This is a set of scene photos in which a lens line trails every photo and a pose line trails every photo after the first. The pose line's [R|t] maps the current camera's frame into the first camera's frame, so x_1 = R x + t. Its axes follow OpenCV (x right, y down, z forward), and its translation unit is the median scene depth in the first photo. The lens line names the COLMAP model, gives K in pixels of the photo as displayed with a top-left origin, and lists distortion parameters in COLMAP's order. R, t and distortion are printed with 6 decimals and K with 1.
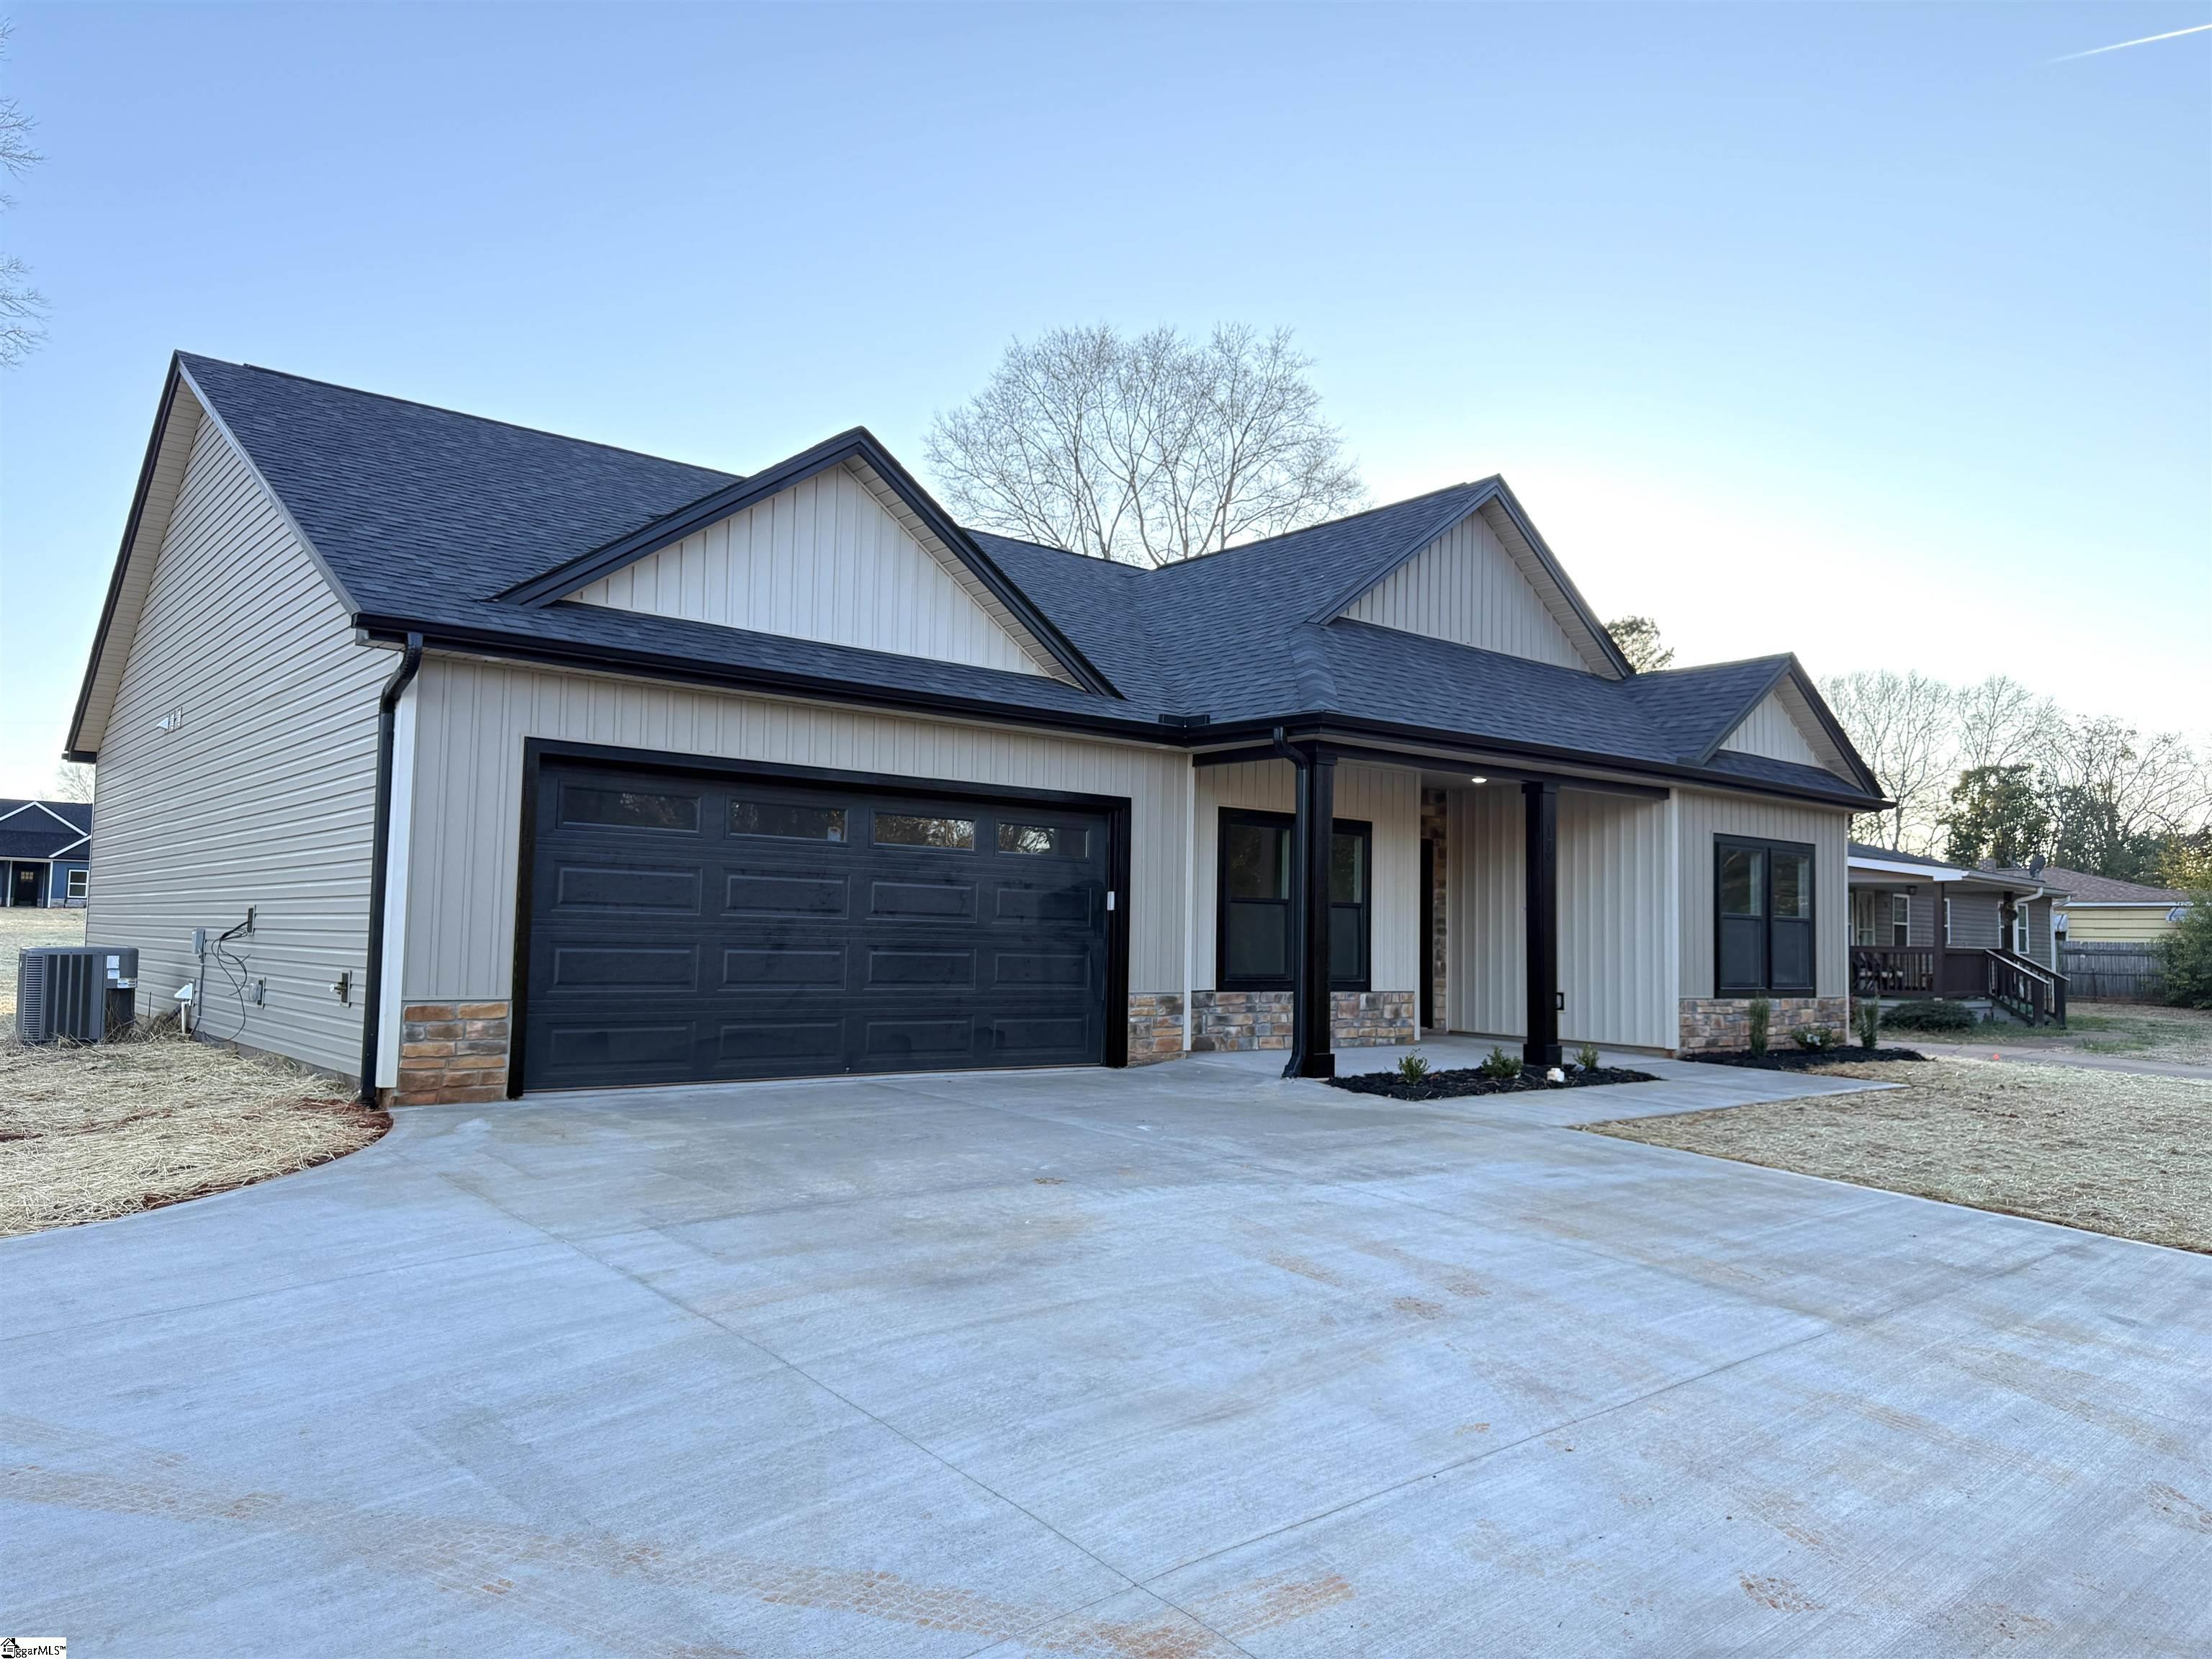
lens RADIAL K [[1539.6, 0, 1106.0], [0, 1539.6, 829.5], [0, 0, 1]] dist [0.164125, -0.277155]
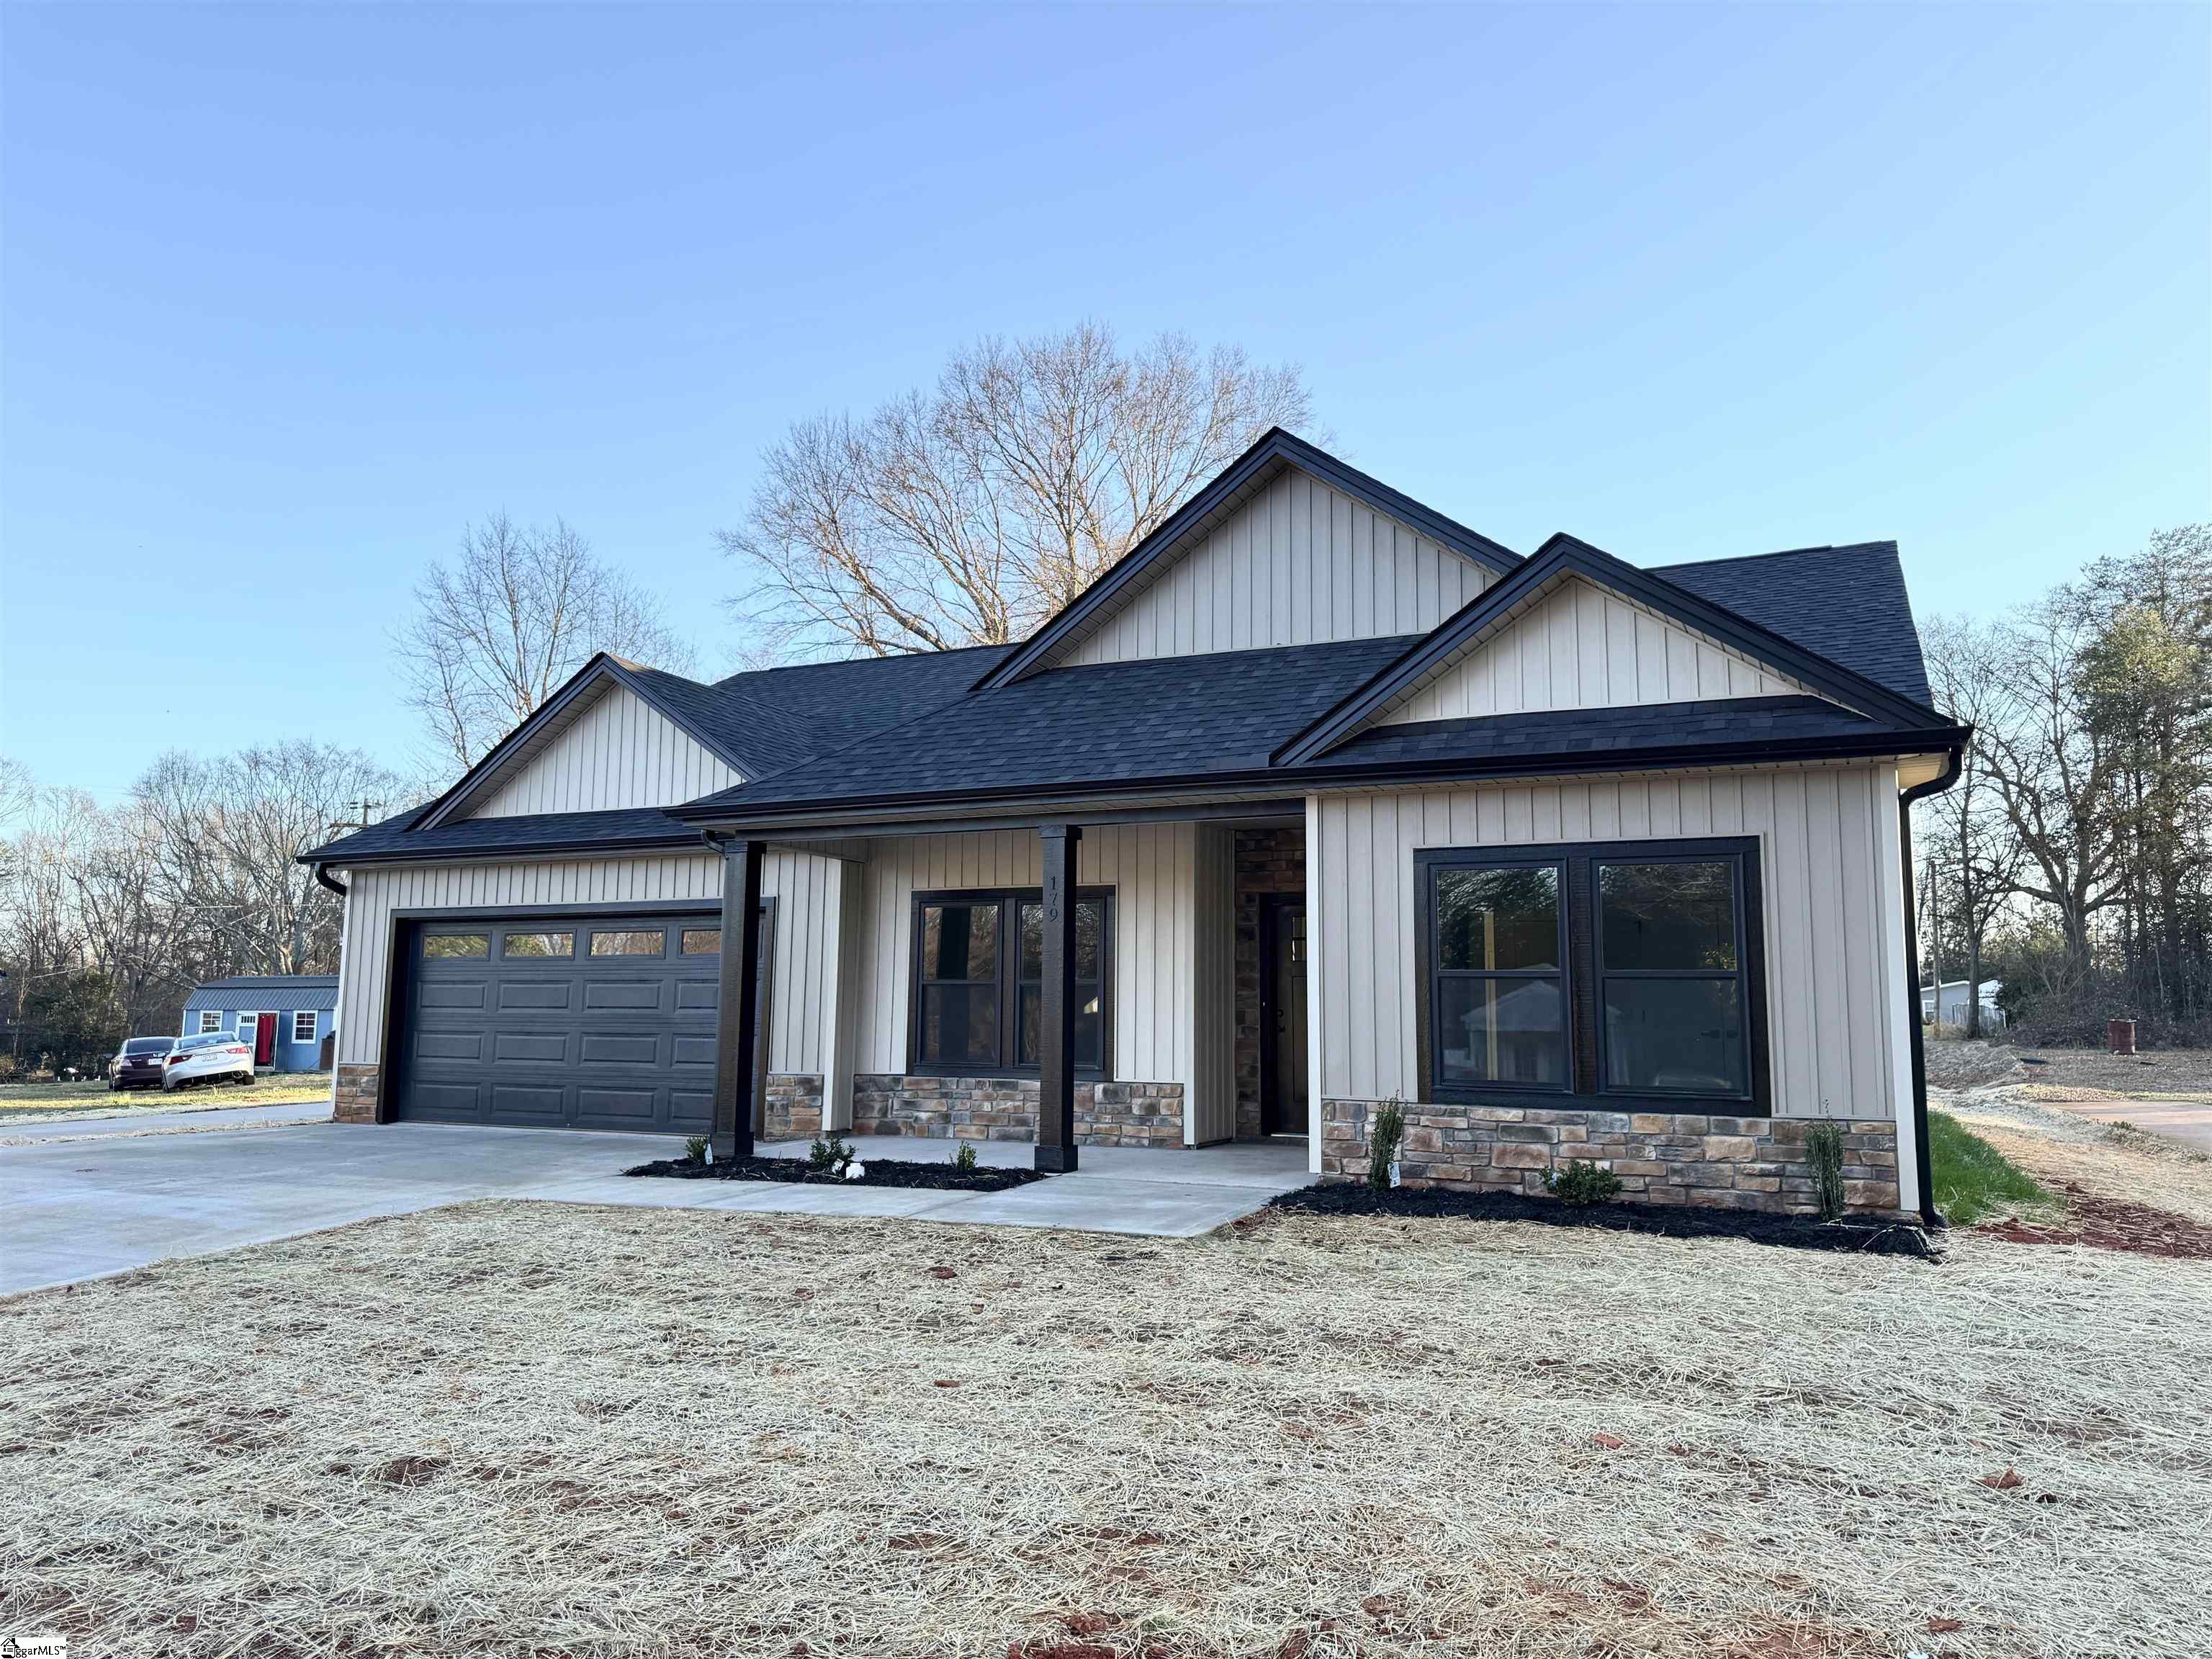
lens RADIAL K [[1539.6, 0, 1106.0], [0, 1539.6, 829.5], [0, 0, 1]] dist [0.164125, -0.277155]
pose [[0.415476, -0.127771, -0.900585, 1.037057], [0.064109, 0.991736, -0.111128, 0.065317], [0.907342, -0.011564, 0.420234, 0.683675]]
